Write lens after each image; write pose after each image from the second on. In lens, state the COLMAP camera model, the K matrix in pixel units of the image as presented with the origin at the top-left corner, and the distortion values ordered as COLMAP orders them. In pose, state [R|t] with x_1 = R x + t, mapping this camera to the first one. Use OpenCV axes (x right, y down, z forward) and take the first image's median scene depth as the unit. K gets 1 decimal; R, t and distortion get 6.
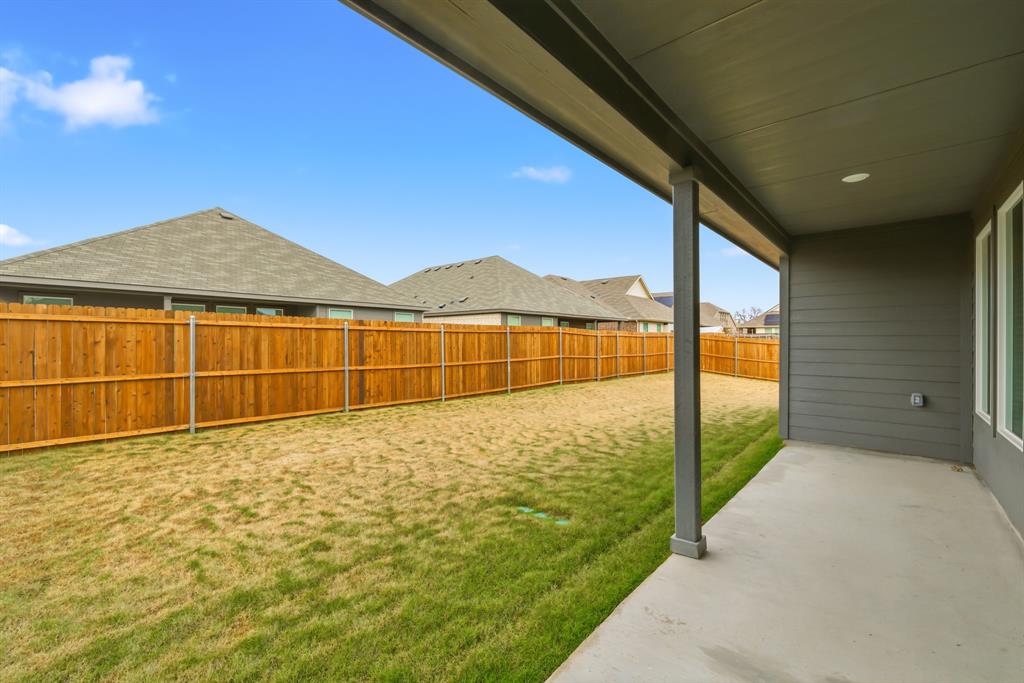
lens RADIAL K [[426.4, 0, 512.0], [0, 426.4, 341.5], [0, 0, 1]] dist [0.003282, 0.000128]
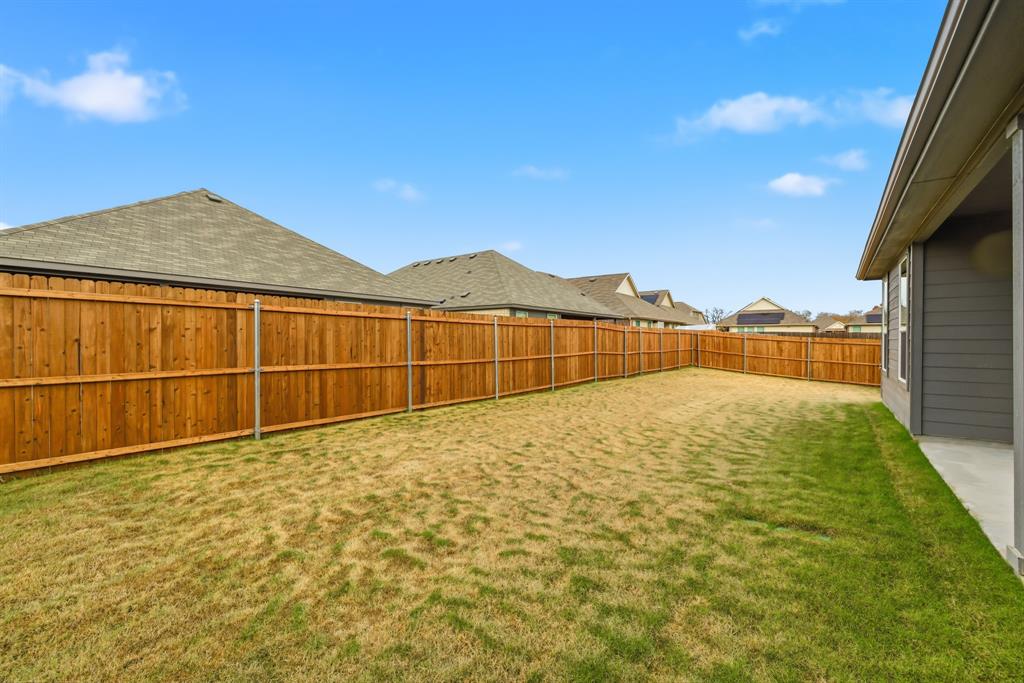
lens RADIAL K [[433.3, 0, 530.0], [0, 433.3, 342.9], [0, 0, 1]] dist [0.002143, 0.000179]
pose [[0.996848, 0.000524, 0.079335, -0.278658], [-0.001108, 0.999973, 0.007322, 0.017861], [-0.079328, -0.007387, 0.996821, 0.106528]]
